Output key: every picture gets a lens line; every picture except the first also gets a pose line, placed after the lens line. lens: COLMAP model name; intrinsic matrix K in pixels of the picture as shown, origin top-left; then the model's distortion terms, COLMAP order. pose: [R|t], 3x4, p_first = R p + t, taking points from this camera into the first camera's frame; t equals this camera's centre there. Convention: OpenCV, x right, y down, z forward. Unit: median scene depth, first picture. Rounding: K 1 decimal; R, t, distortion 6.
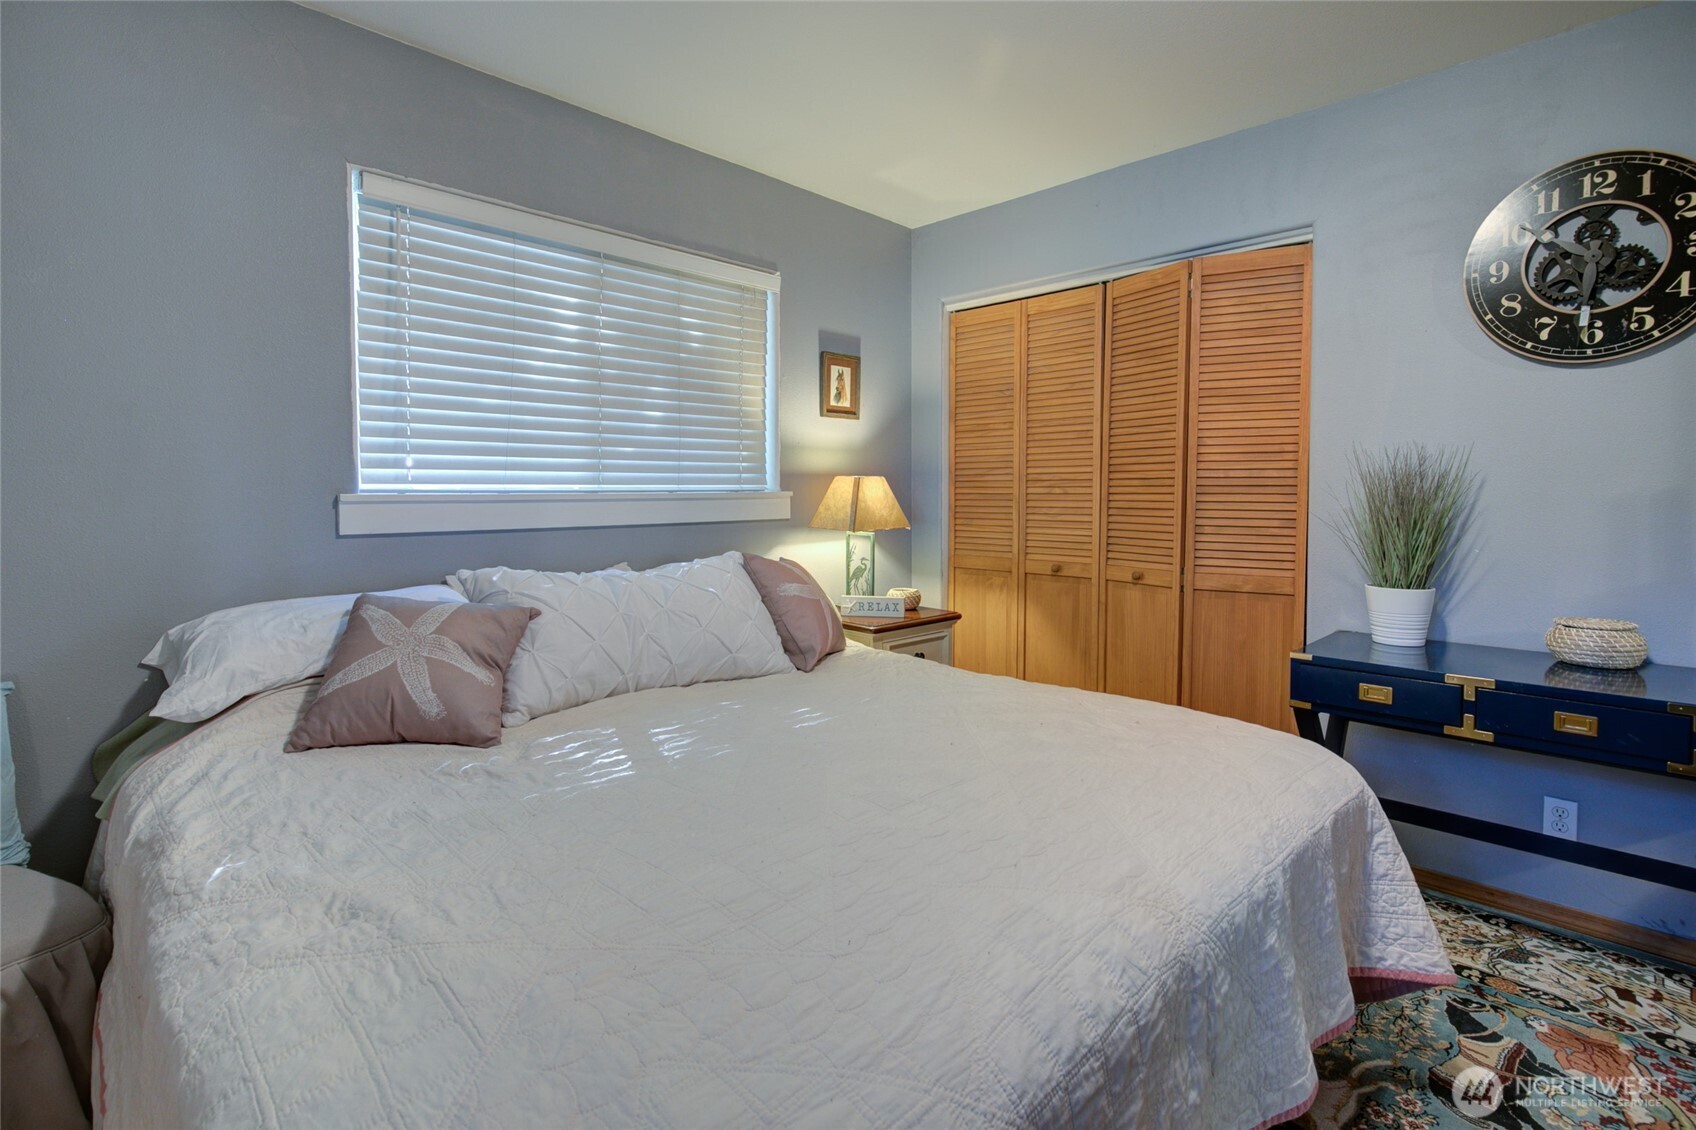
lens RADIAL K [[799.1, 0, 850.2], [0, 799.1, 546.8], [0, 0, 1]] dist [0.002145, -0.001127]
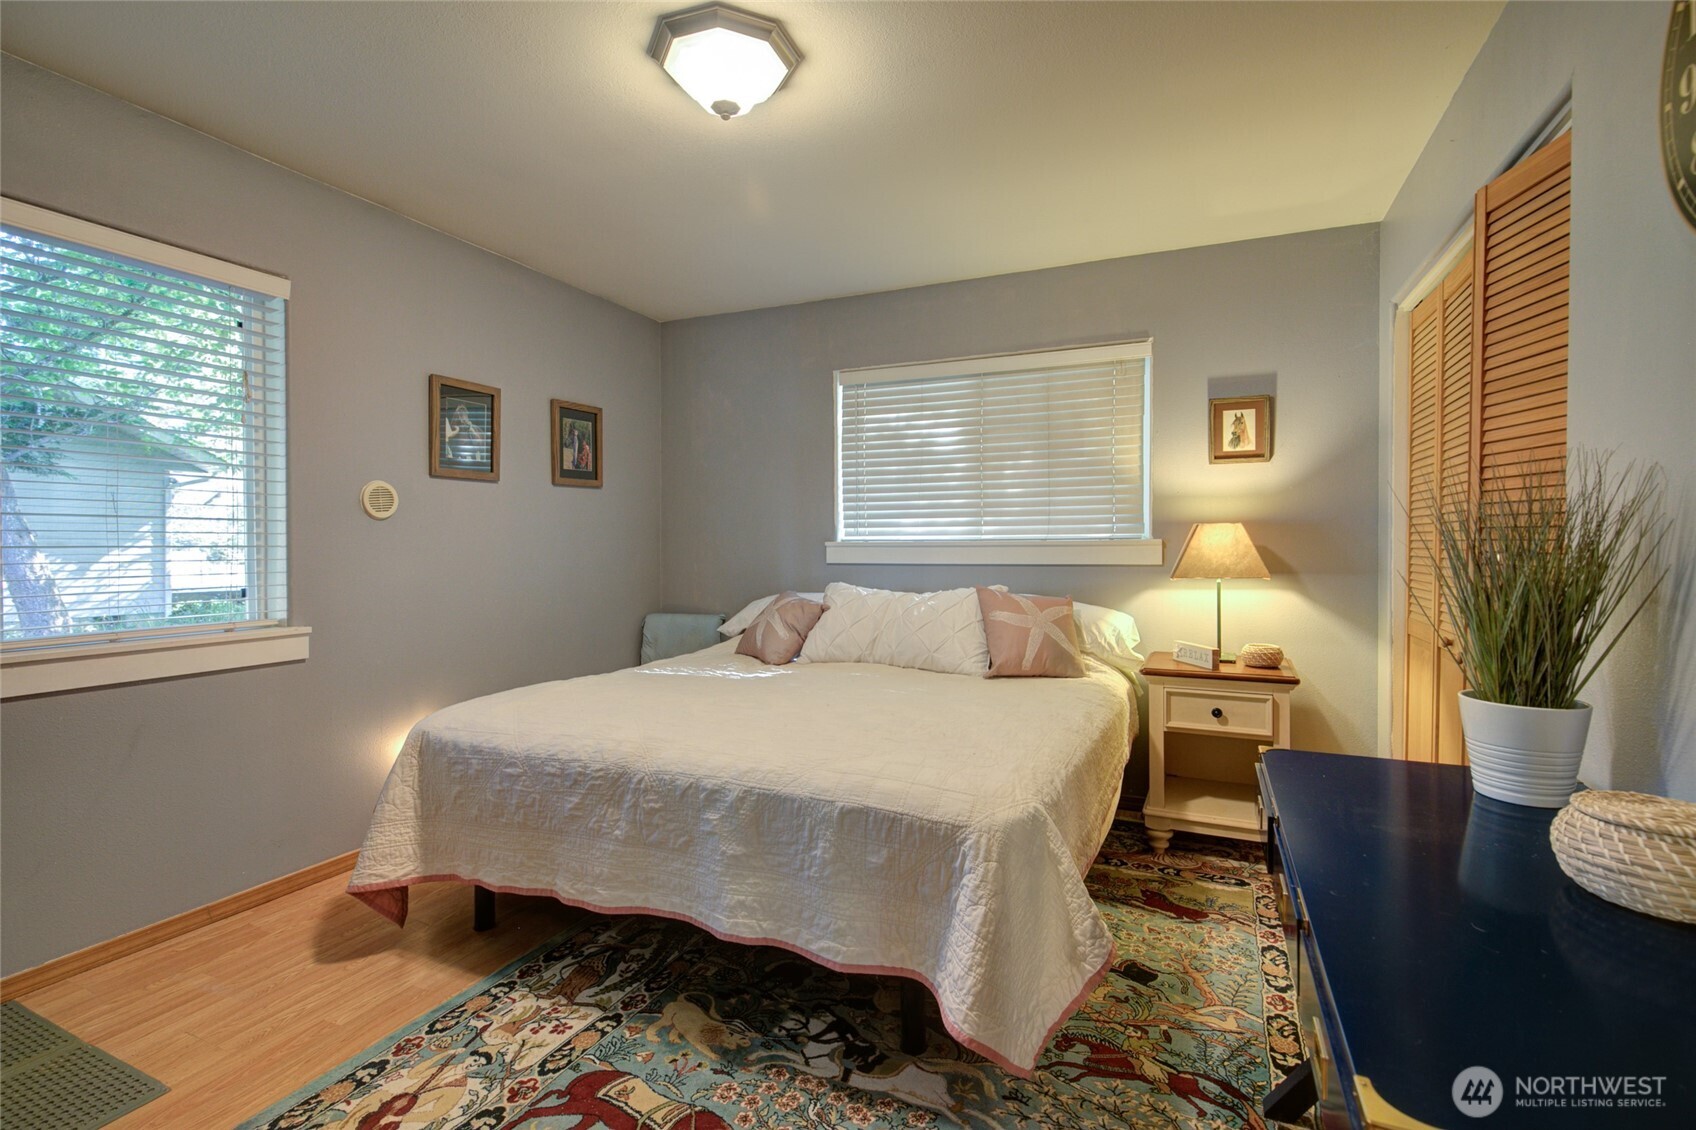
lens RADIAL K [[799.1, 0, 850.0], [0, 799.1, 564.3], [0, 0, 1]] dist [0.002145, -0.001127]
pose [[0.362585, 0.018708, -0.931763, 0.784442], [-0.062665, 0.998025, -0.004347, -0.005379], [0.929842, 0.059965, 0.363041, 0.239367]]
